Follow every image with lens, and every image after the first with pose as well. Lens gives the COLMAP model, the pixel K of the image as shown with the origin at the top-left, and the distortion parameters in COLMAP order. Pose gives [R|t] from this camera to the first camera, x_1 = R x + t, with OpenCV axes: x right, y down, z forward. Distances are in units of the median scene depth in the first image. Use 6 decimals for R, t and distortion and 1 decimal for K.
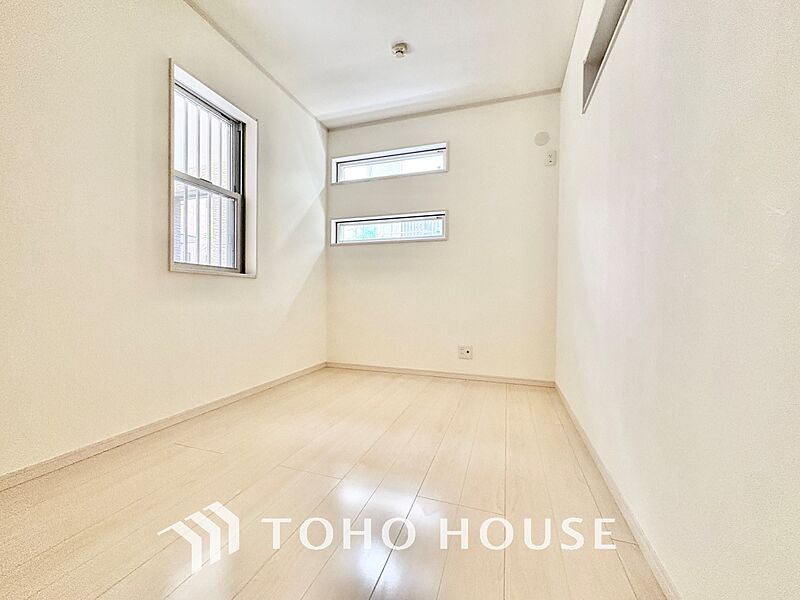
lens RADIAL K [[319.5, 0, 400.0], [0, 319.5, 300.0], [0, 0, 1]] dist [0.000296, -0.000005]
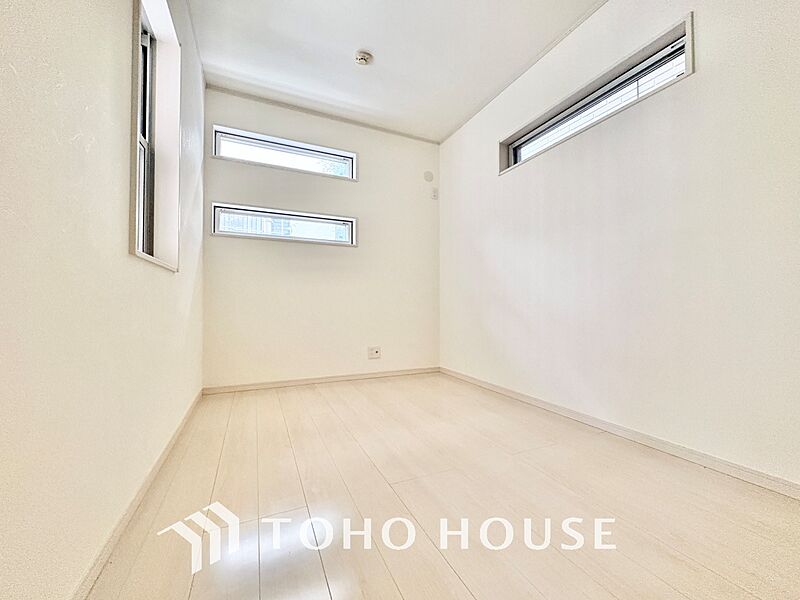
lens RADIAL K [[319.5, 0, 400.0], [0, 319.5, 300.0], [0, 0, 1]] dist [0.000296, -0.000005]
pose [[0.729529, 0.001388, 0.683949, -0.471532], [0.010767, 0.999851, -0.013513, 0.001305], [-0.683865, 0.017222, 0.729405, 0.148653]]
